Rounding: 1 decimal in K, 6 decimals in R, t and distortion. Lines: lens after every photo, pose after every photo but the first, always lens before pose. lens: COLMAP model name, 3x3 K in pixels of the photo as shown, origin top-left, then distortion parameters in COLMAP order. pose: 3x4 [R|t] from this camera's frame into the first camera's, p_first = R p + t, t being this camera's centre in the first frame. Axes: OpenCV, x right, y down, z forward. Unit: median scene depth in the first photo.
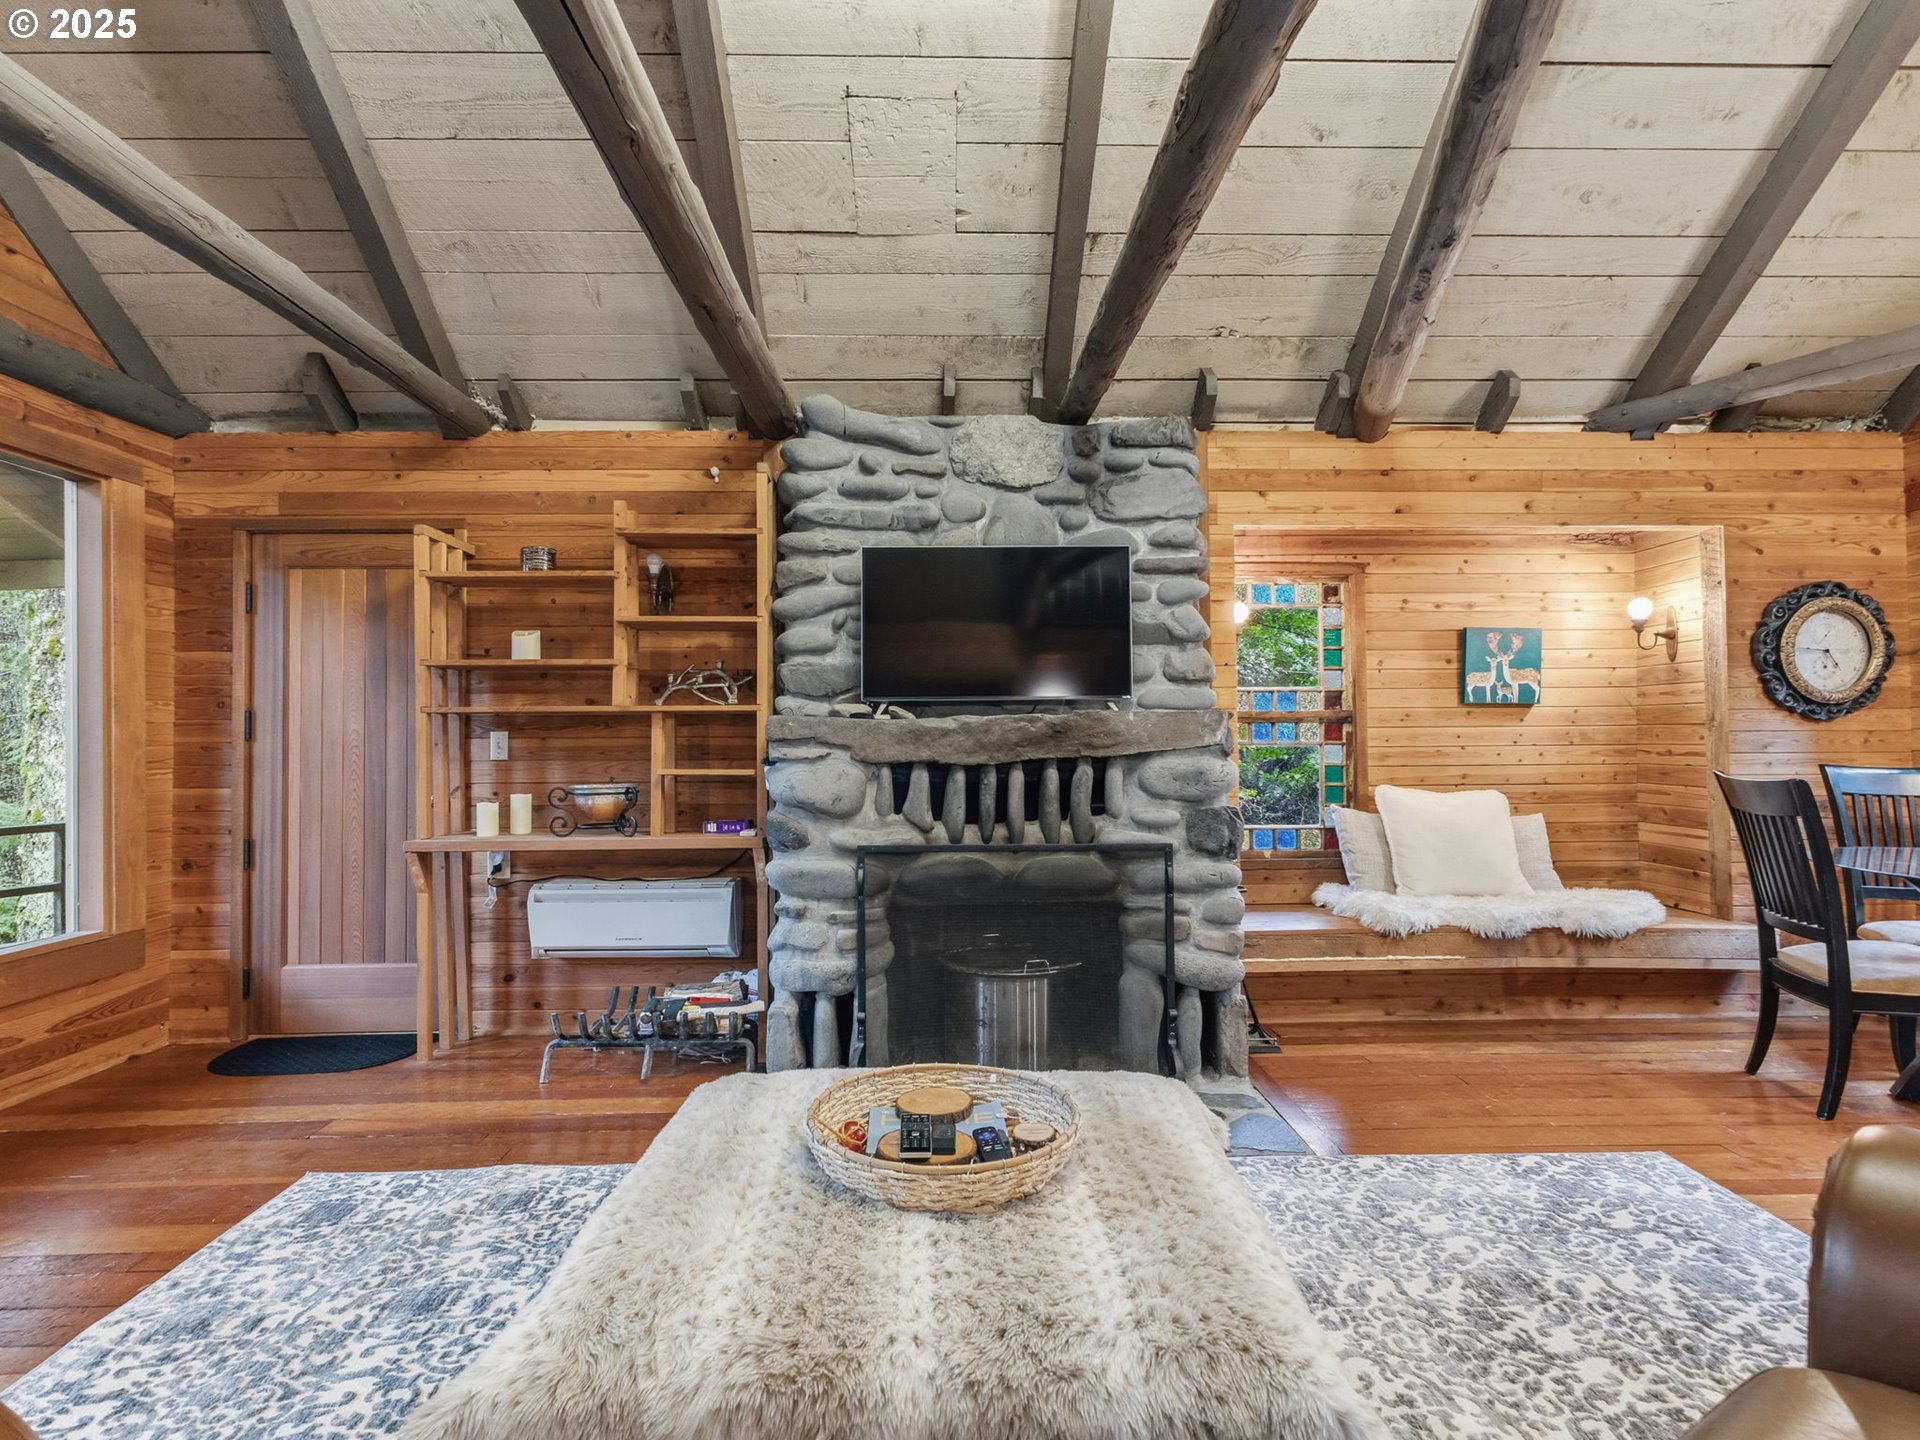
lens RADIAL K [[1002.7, 0, 959.5], [0, 1002.7, 721.0], [0, 0, 1]] dist [-0.001201, 0.000246]
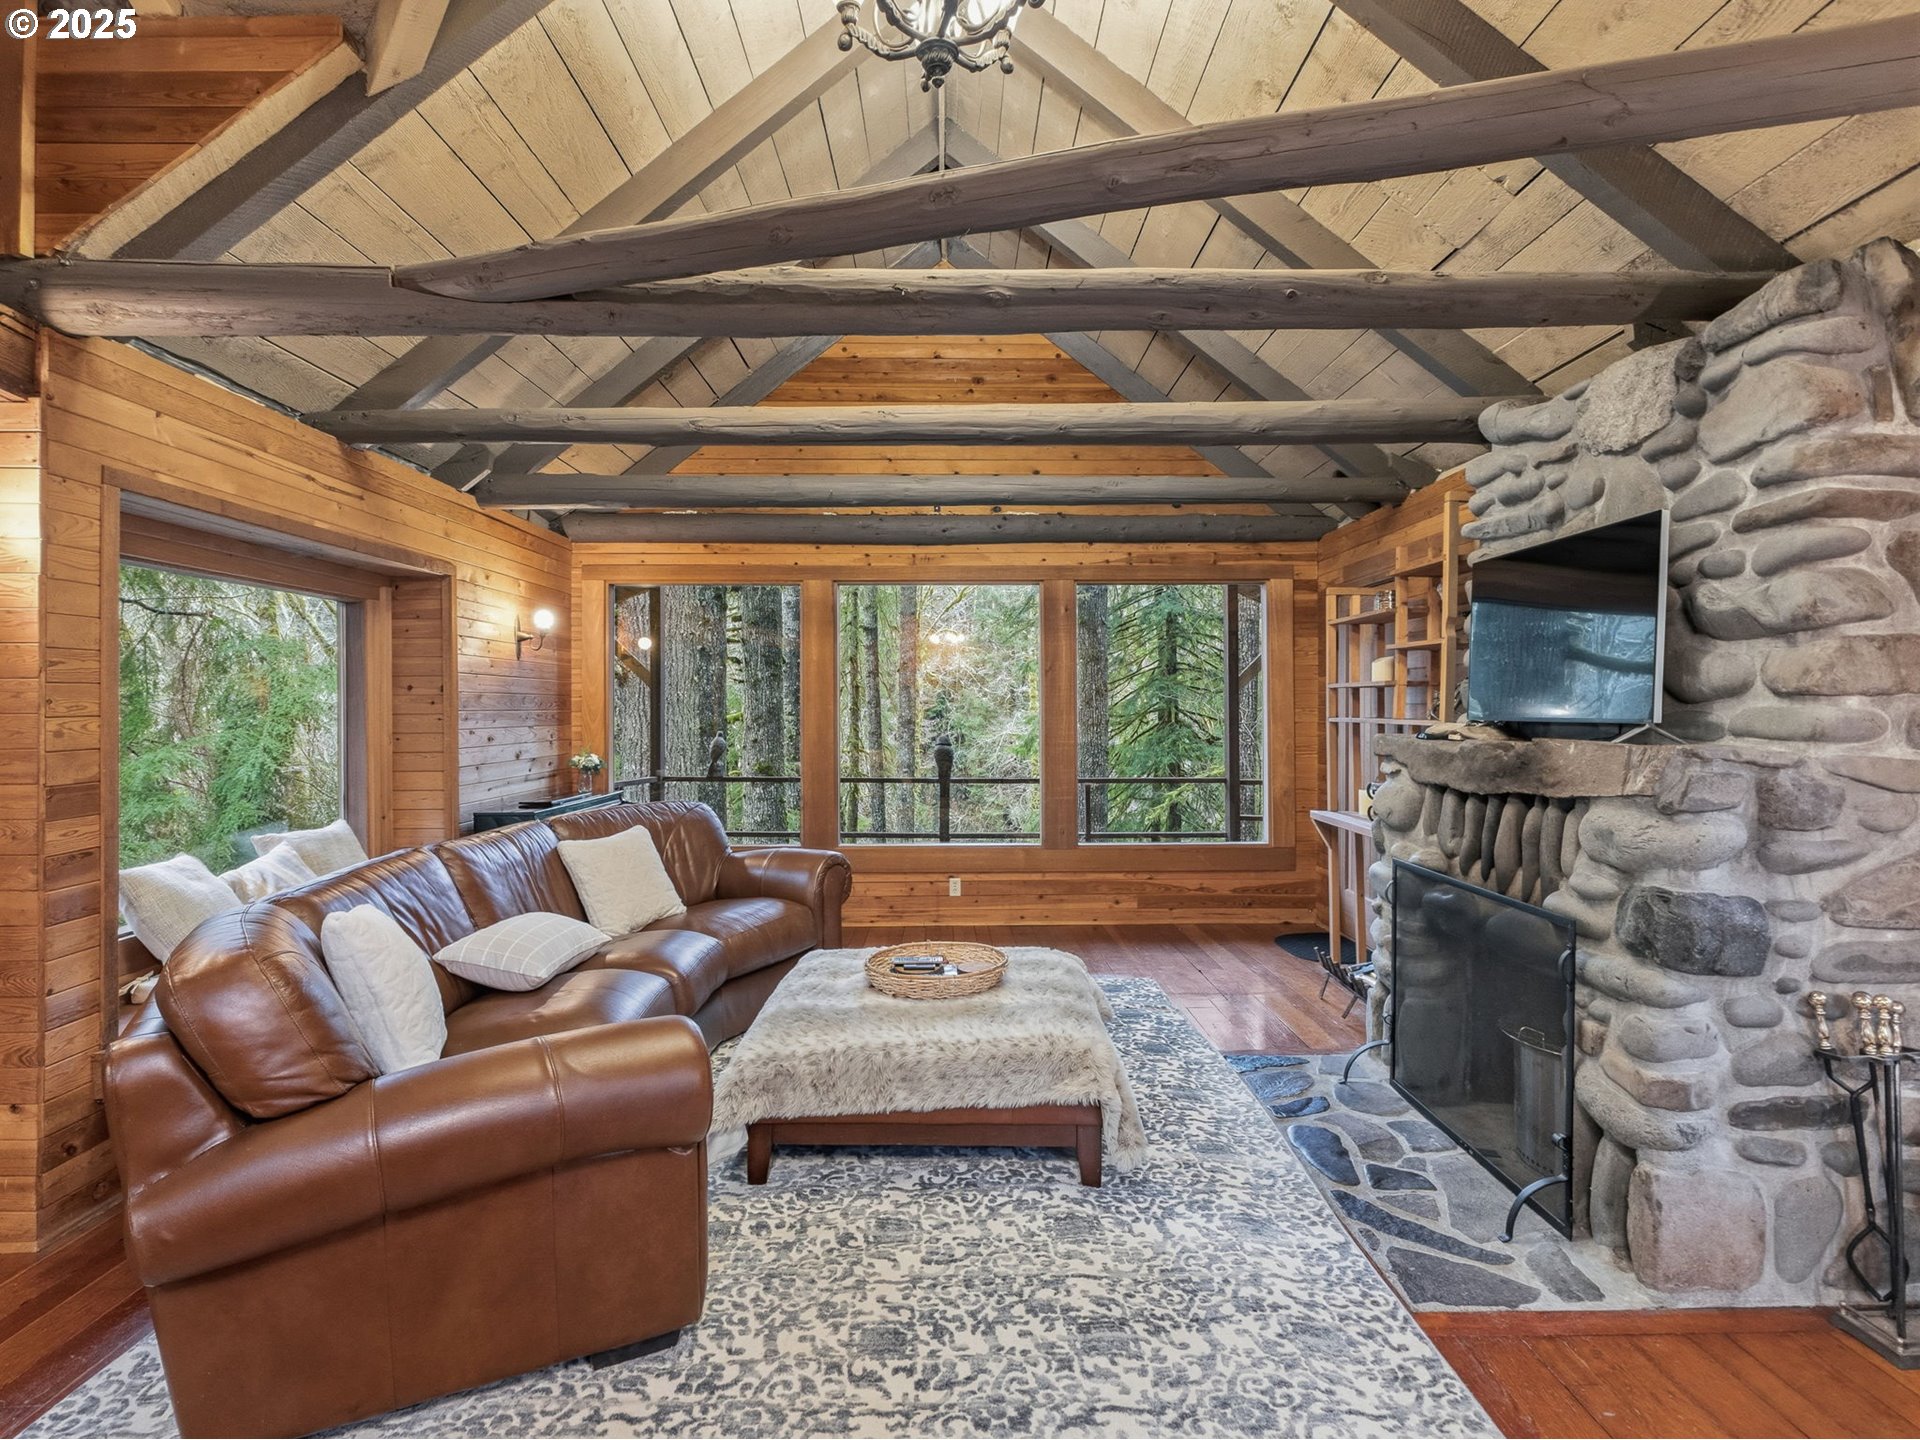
lens RADIAL K [[1004.2, 0, 960.9], [0, 1004.2, 707.5], [0, 0, 1]] dist [0.001827, -0.000625]
pose [[-0.011790, 0.006547, -0.999909, 0.805730], [0.022769, 0.999721, 0.006277, -0.044133], [0.999671, -0.022692, -0.011936, 0.455028]]
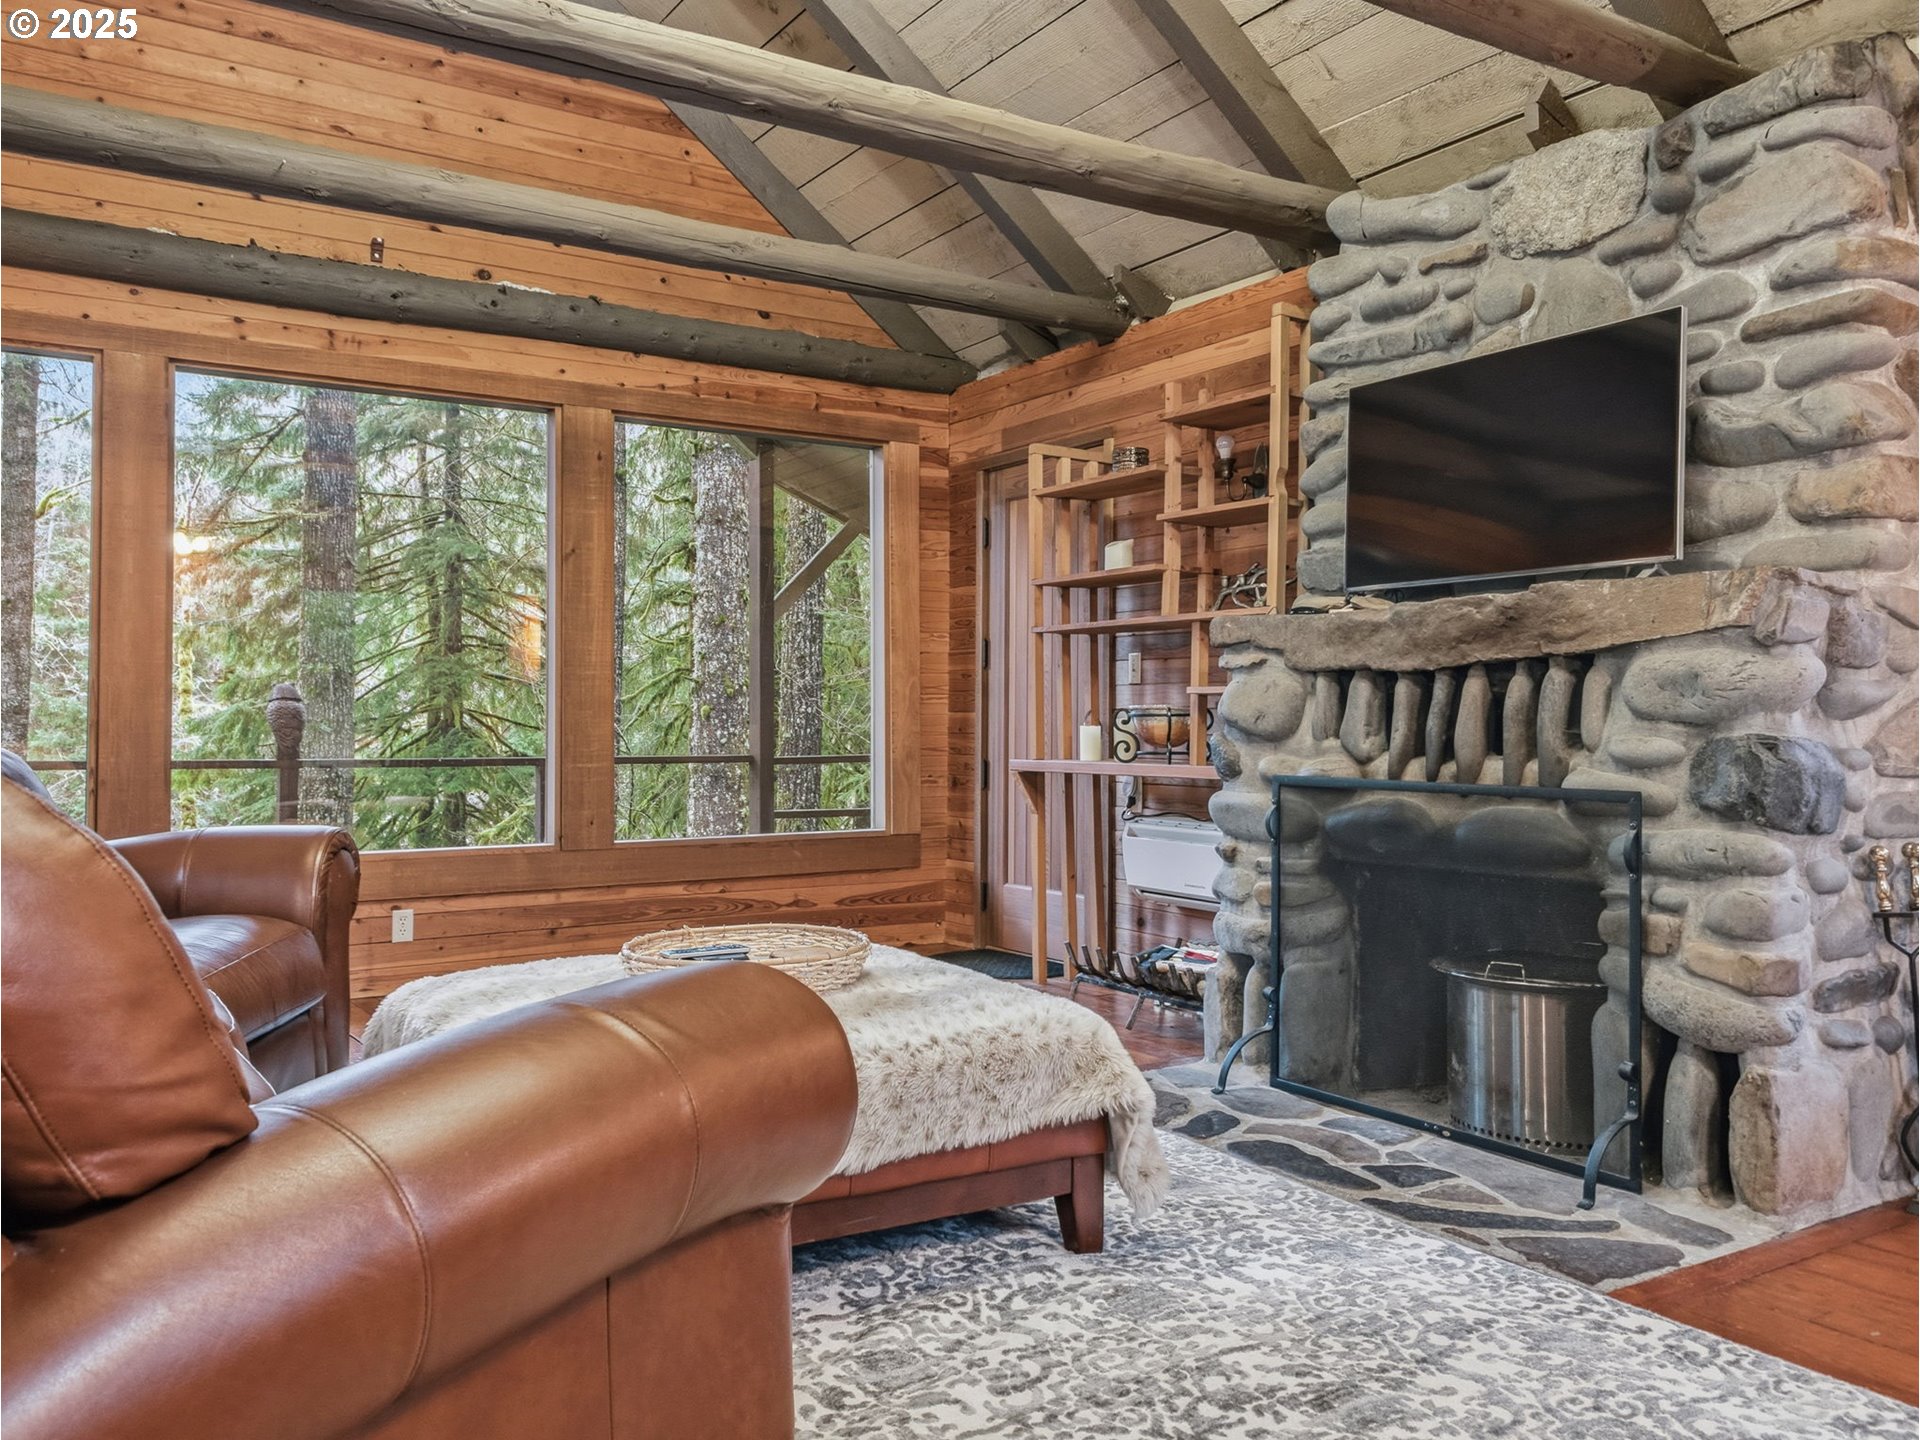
lens RADIAL K [[1527.7, 0, 958.8], [0, 1527.7, 683.8], [0, 0, 1]] dist [0.019118, -0.011561]
pose [[0.519685, -0.012542, -0.854266, 0.655820], [0.010031, 0.999913, -0.008579, 0.050000], [0.854299, -0.004111, 0.519765, 0.135450]]
